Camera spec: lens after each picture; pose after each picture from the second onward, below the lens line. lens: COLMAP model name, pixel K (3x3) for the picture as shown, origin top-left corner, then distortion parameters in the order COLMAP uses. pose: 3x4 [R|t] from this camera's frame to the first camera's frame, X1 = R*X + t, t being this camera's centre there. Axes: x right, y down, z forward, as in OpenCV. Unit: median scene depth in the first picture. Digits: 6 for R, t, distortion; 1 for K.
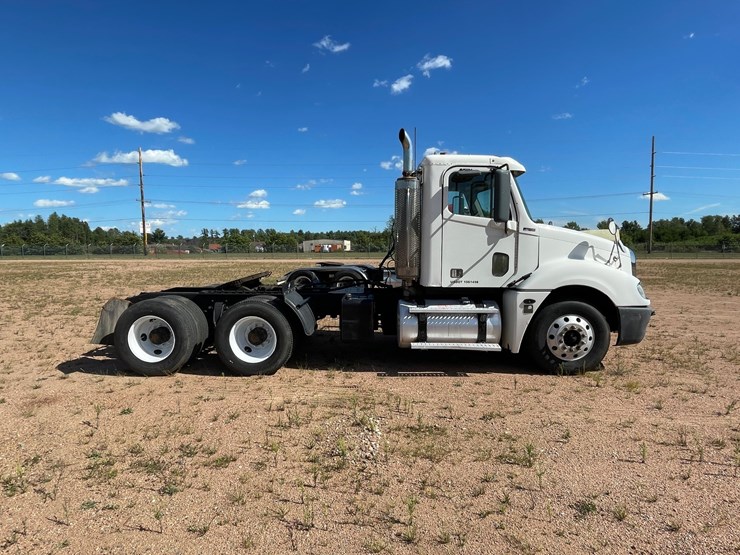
lens RADIAL K [[409.3, 0, 375.8], [0, 409.3, 281.1], [0, 0, 1]] dist [0.000322, -0.003548]
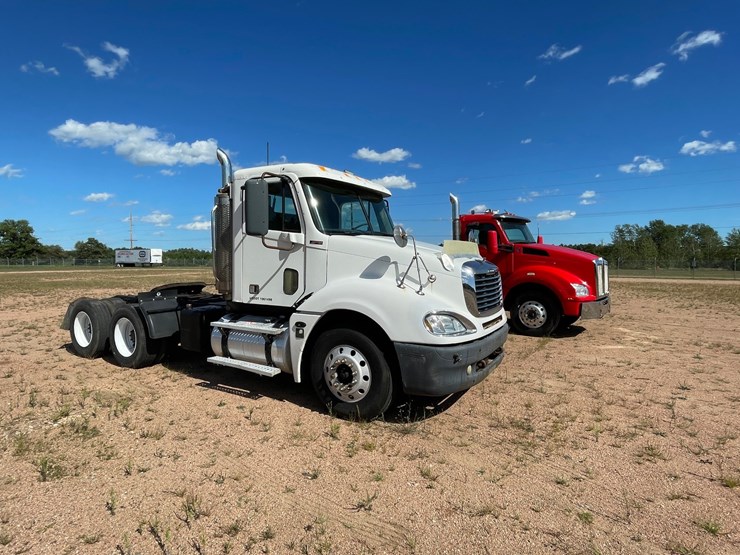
lens RADIAL K [[409.3, 0, 376.0], [0, 409.3, 278.3], [0, 0, 1]] dist [0.000322, -0.003548]
pose [[0.865605, 0.026280, -0.500038, 0.920666], [-0.047760, 0.998402, -0.030205, -0.029899], [0.498445, 0.050027, 0.865477, 0.308745]]
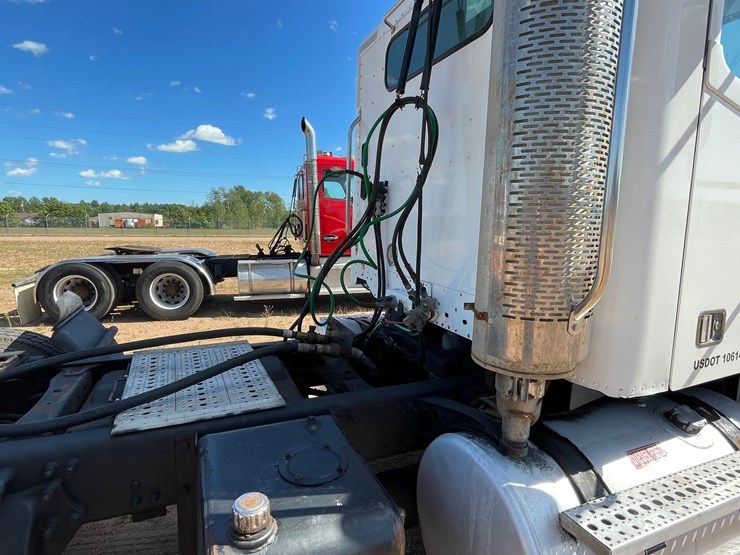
lens RADIAL K [[409.3, 0, 365.3], [0, 409.3, 276.9], [0, 0, 1]] dist [0.000322, -0.003548]
pose [[0.922477, -0.031534, 0.384763, -0.086746], [0.014420, 0.998777, 0.047283, -0.064288], [-0.385784, -0.038069, 0.921804, 0.851317]]
